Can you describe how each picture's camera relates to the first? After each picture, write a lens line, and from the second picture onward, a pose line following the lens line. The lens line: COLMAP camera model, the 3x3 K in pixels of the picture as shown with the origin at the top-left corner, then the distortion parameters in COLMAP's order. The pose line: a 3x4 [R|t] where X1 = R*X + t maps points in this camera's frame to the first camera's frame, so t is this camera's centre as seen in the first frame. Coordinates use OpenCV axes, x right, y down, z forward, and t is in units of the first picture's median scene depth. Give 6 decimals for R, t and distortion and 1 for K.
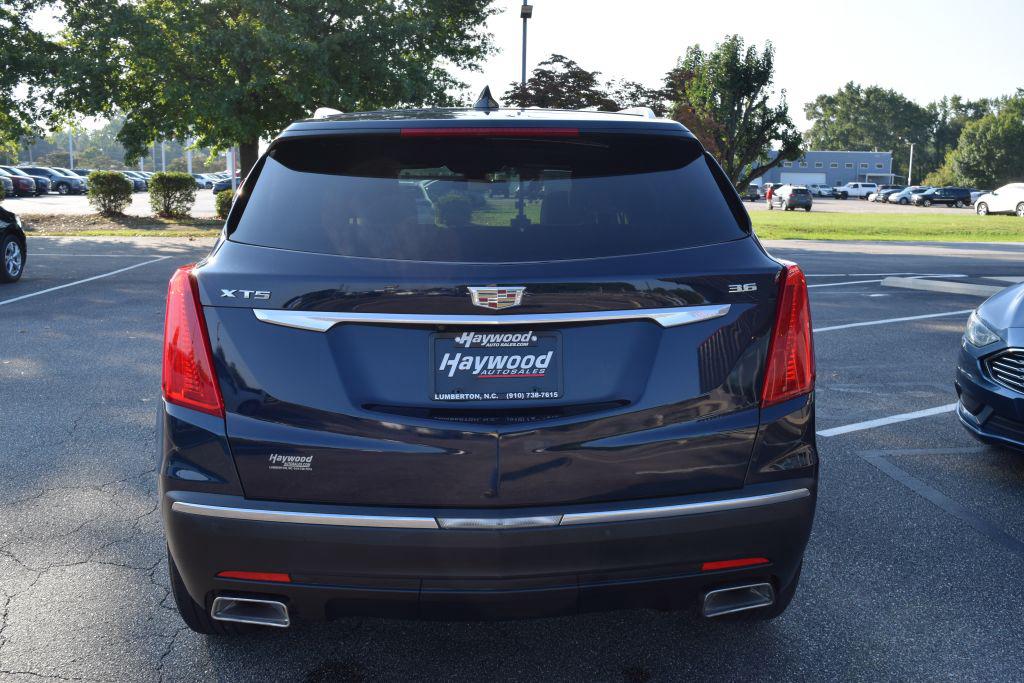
lens RADIAL K [[1480.9, 0, 512.0], [0, 1480.9, 341.5], [0, 0, 1]] dist [-0.012465, -0.104293]
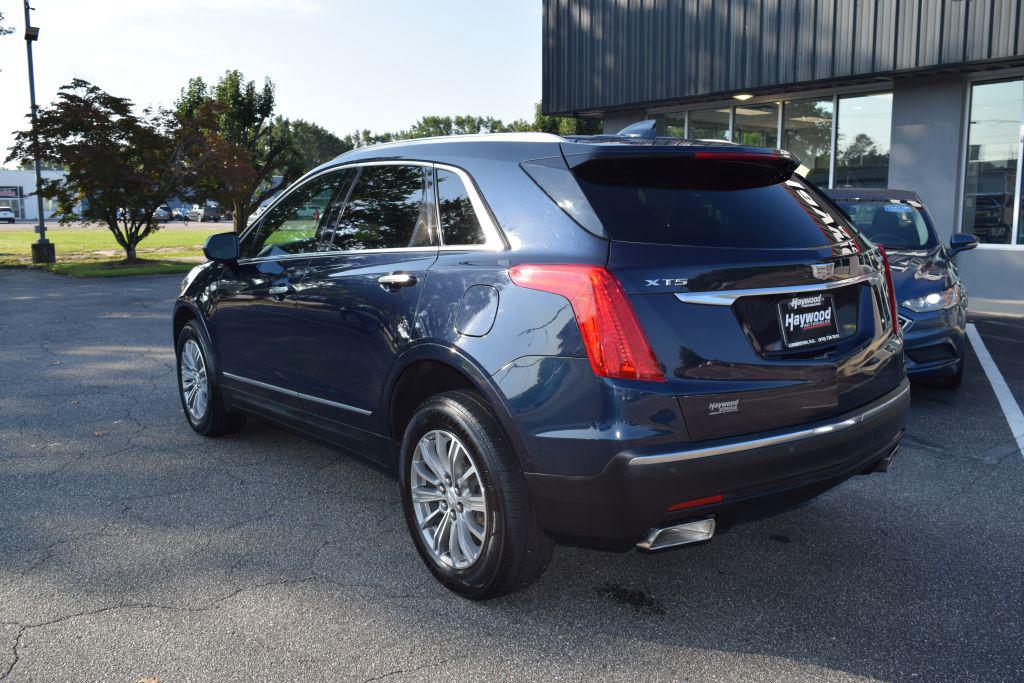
lens RADIAL K [[1480.9, 0, 512.0], [0, 1480.9, 341.5], [0, 0, 1]] dist [-0.012465, -0.104293]
pose [[0.613898, -0.084215, 0.784880, -0.617209], [0.100465, 0.994543, 0.028132, -0.015111], [-0.782966, 0.061583, 0.619009, 0.161284]]
